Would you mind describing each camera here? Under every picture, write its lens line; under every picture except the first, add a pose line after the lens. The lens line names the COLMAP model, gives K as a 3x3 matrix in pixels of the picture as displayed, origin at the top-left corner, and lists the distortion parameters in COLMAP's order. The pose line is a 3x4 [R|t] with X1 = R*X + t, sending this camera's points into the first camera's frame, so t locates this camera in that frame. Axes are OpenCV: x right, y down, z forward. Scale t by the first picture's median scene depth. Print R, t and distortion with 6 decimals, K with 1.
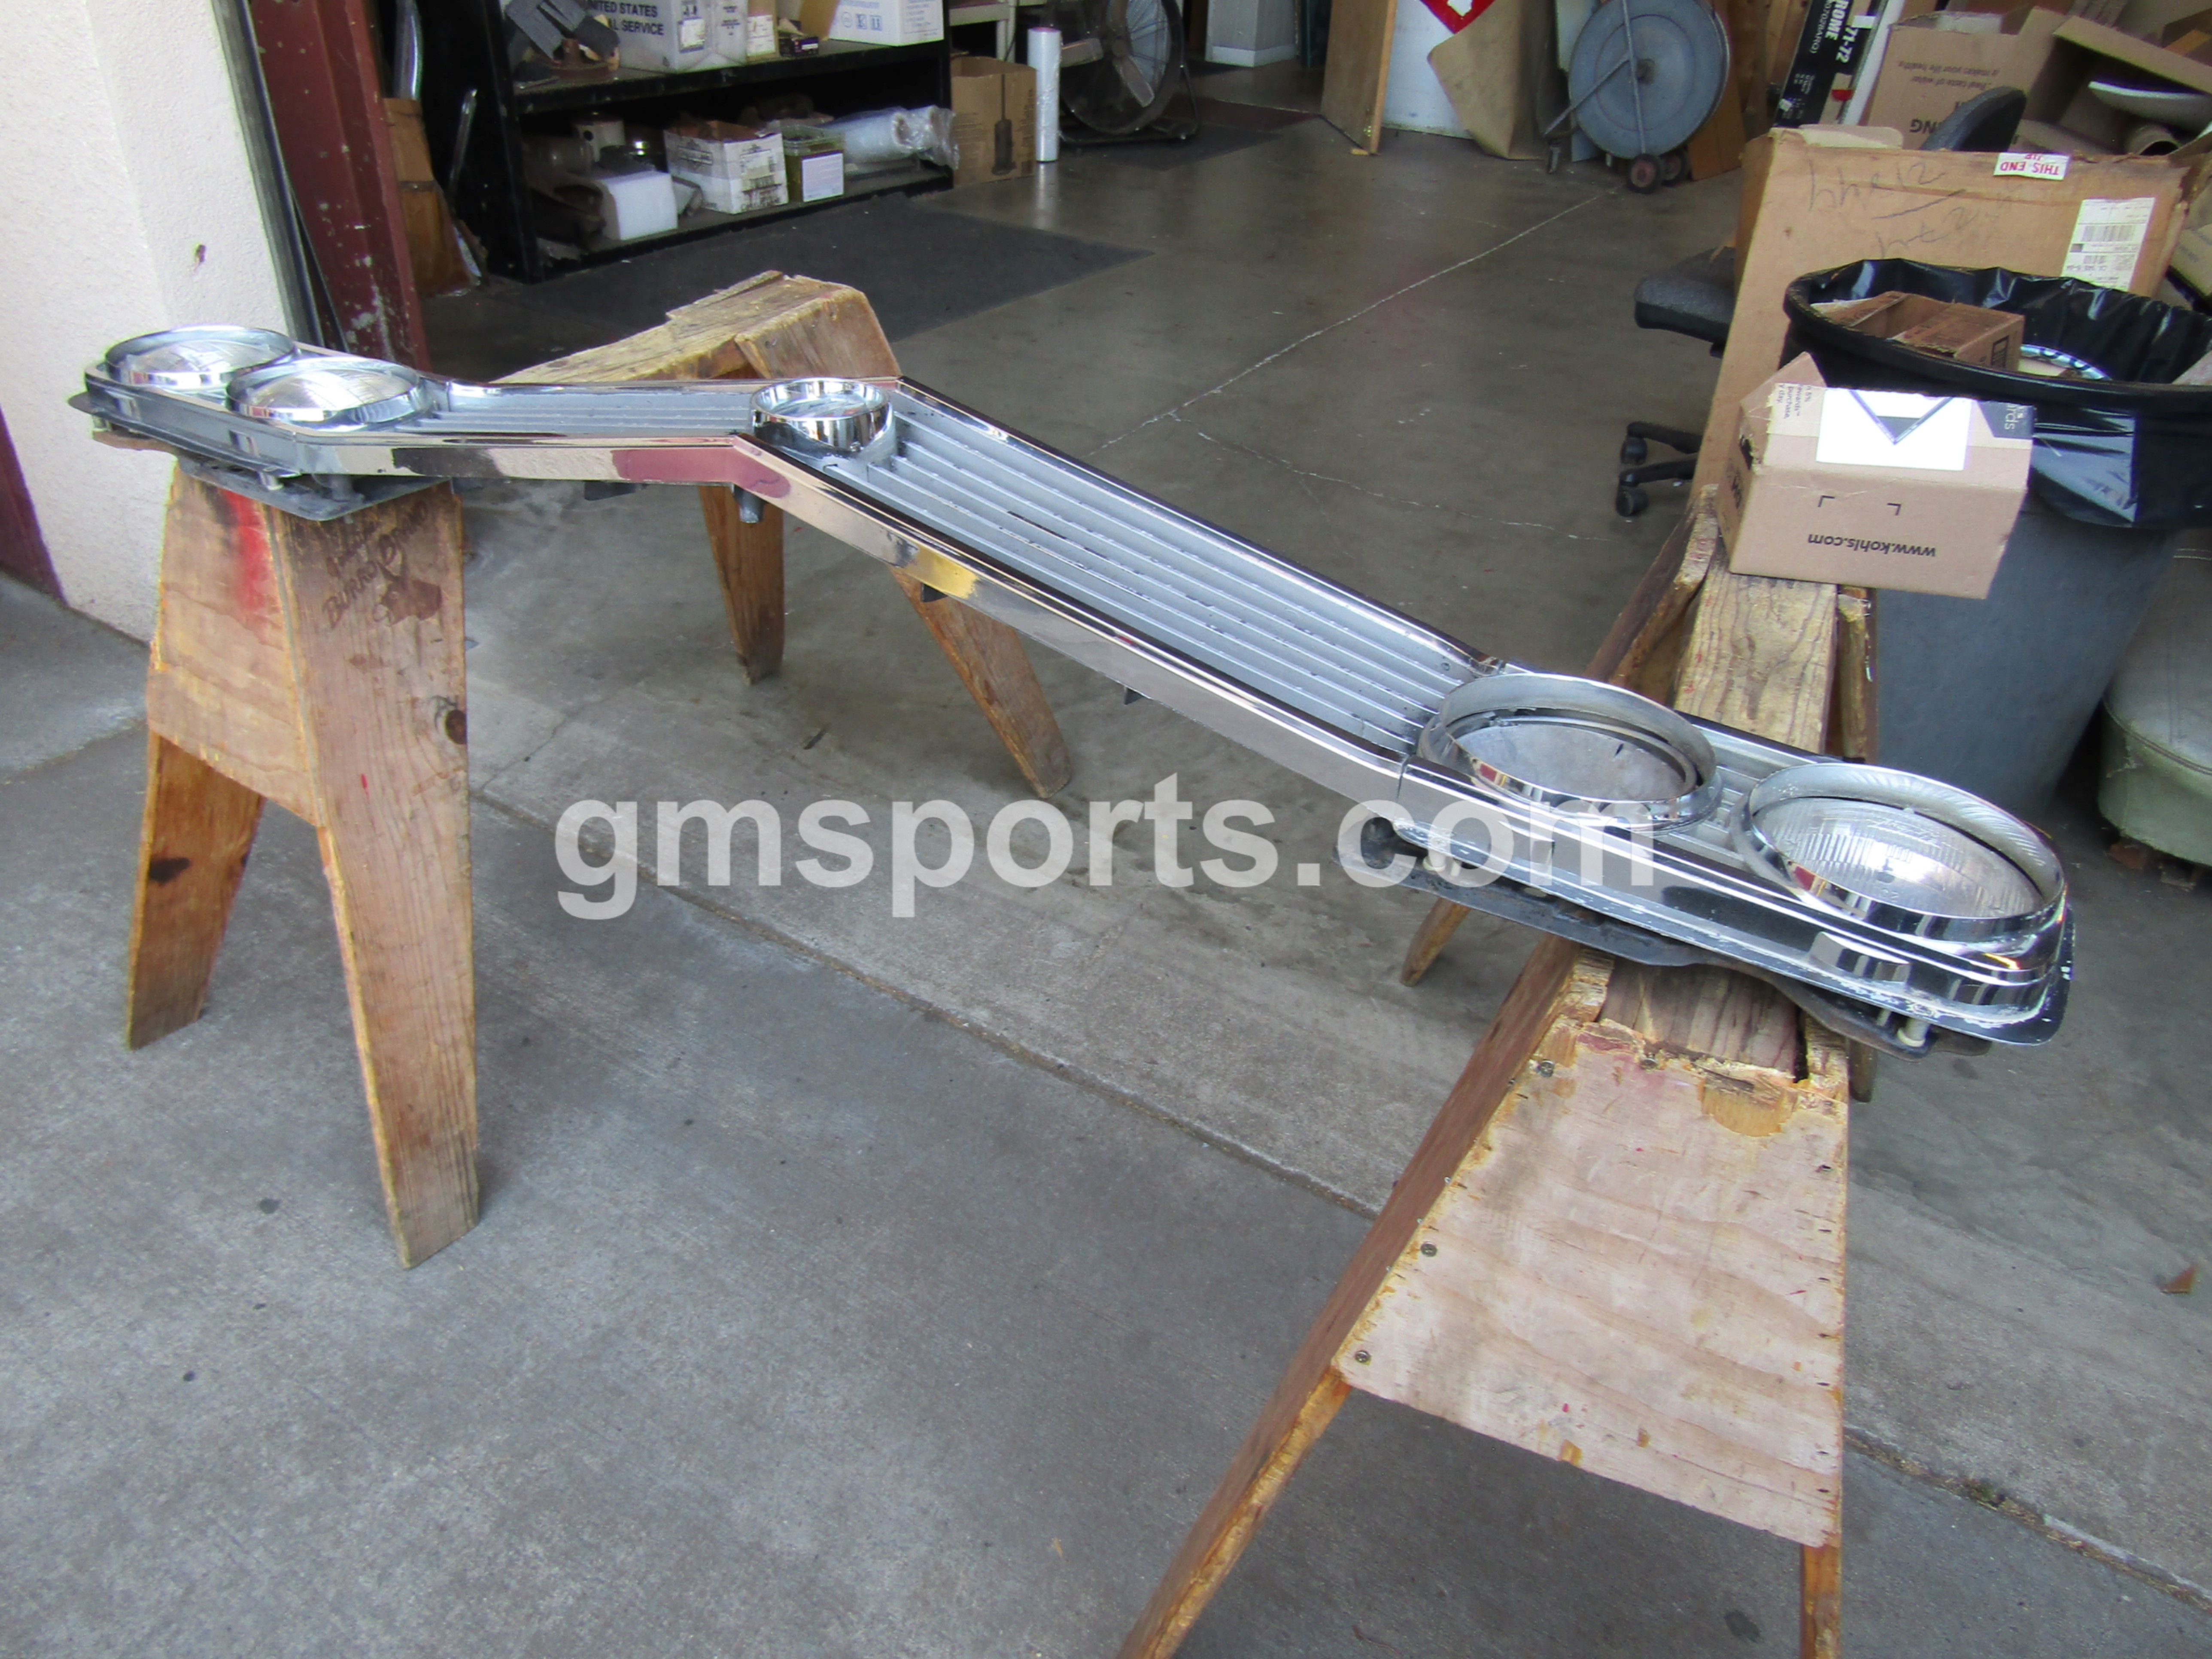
lens RADIAL K [[1585.8, 0, 1115.4], [0, 1585.8, 838.9], [0, 0, 1]] dist [0.003811, -0.004438]
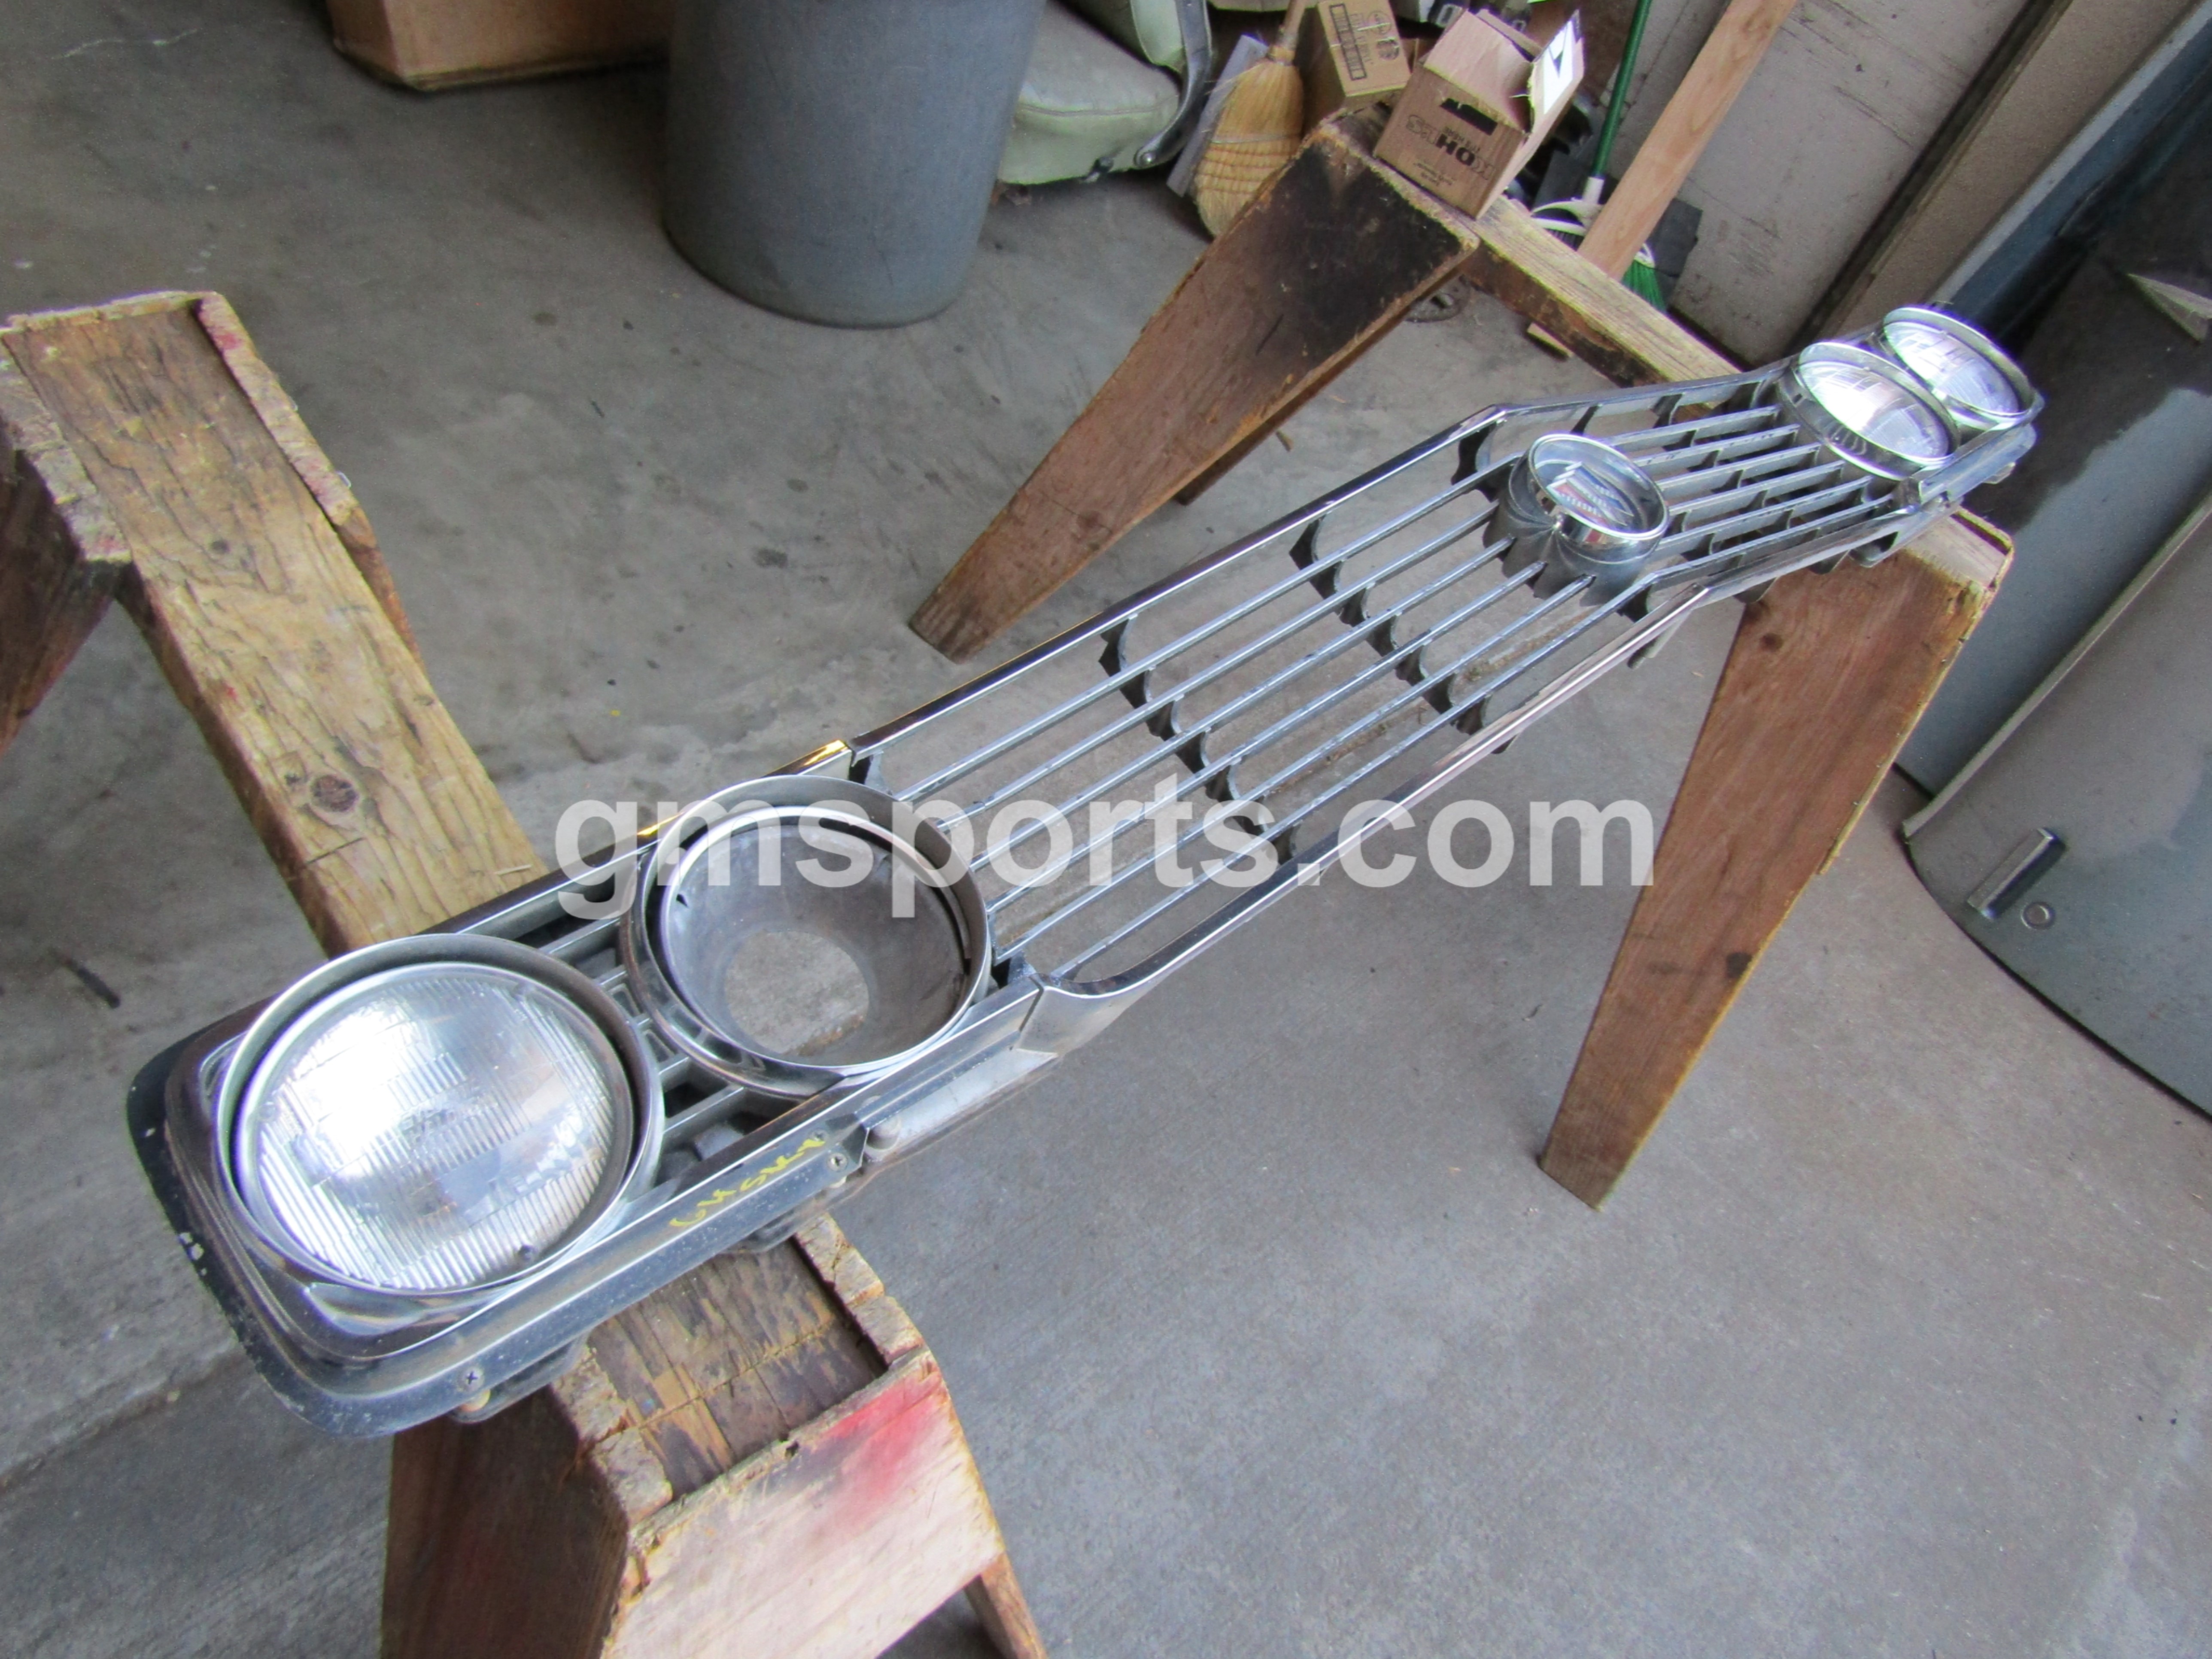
lens RADIAL K [[1563.6, 0, 1106.0], [0, 1563.6, 829.5], [0, 0, 1]] dist [-0.005363, -0.002052]
pose [[0.265095, -0.710355, 0.652013, -0.575539], [0.278096, 0.703798, 0.653705, -0.510190], [-0.923248, 0.008028, 0.384121, 0.593307]]
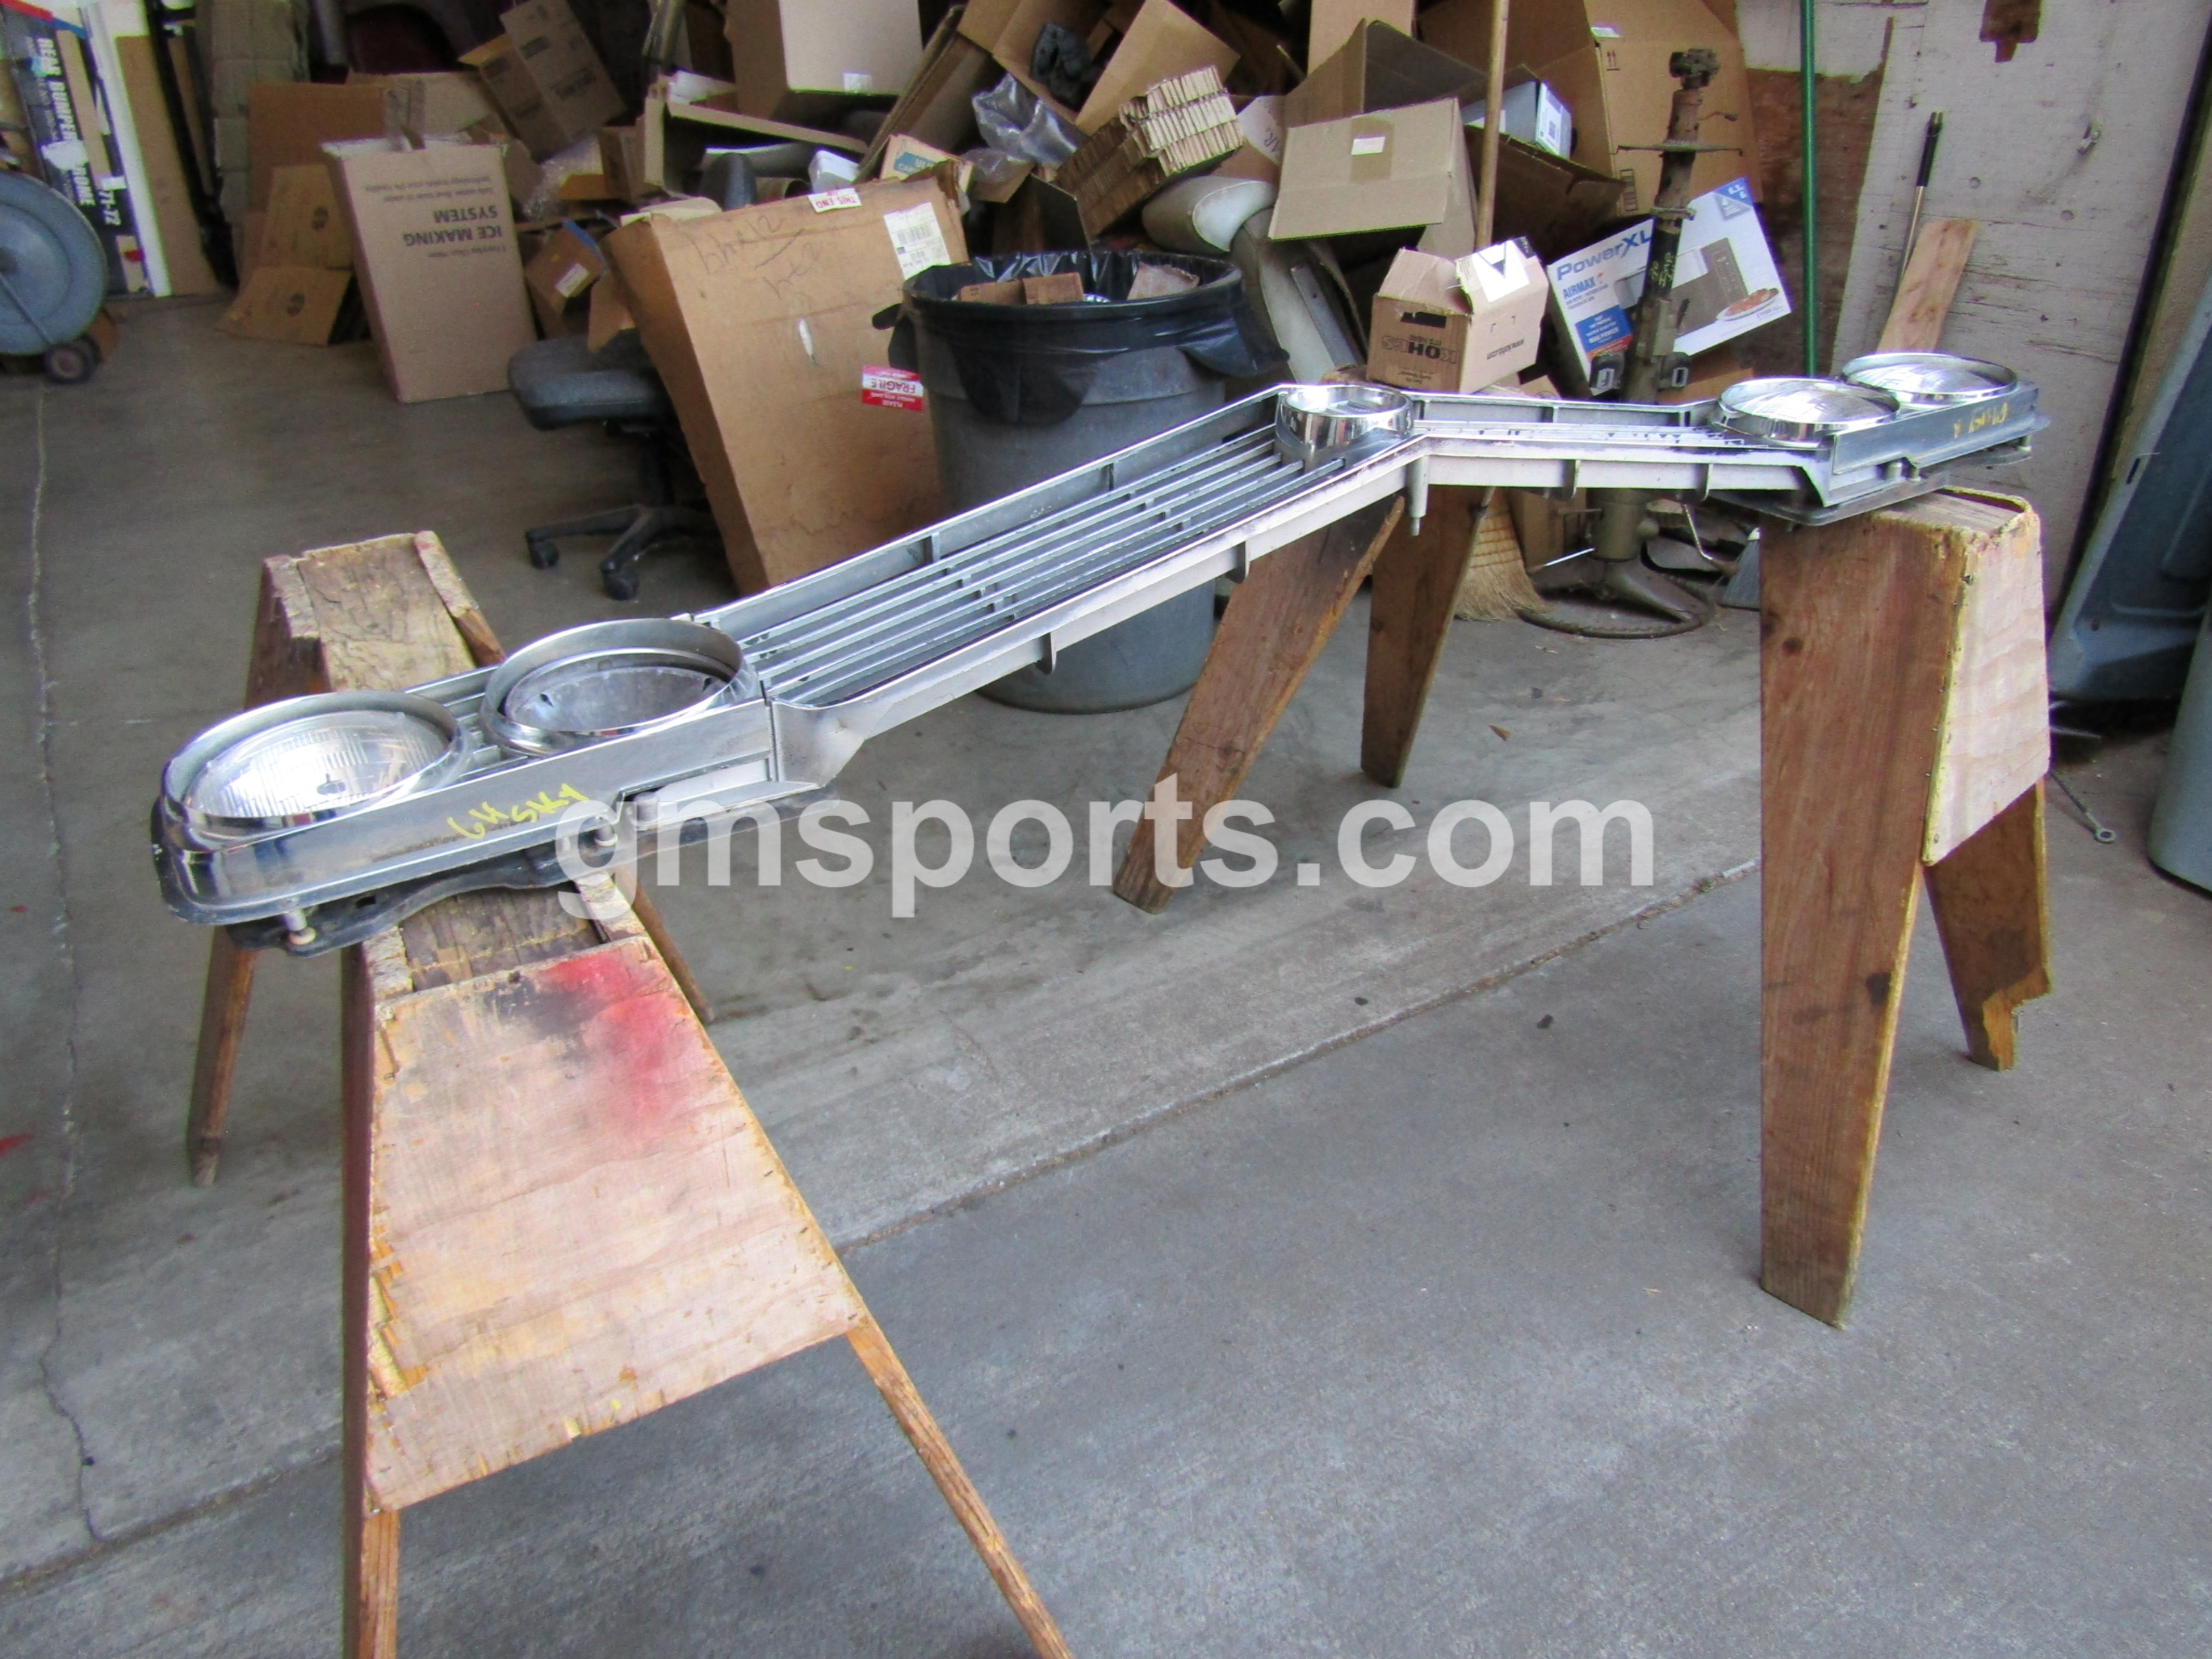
lens RADIAL K [[1574.4, 0, 1116.7], [0, 1574.4, 834.5], [0, 0, 1]] dist [-0.011424, 0.012825]
pose [[0.438268, -0.472403, 0.764694, -0.727494], [0.531432, 0.822314, 0.203420, -0.217233], [-0.724915, 0.317230, 0.611444, 0.359971]]
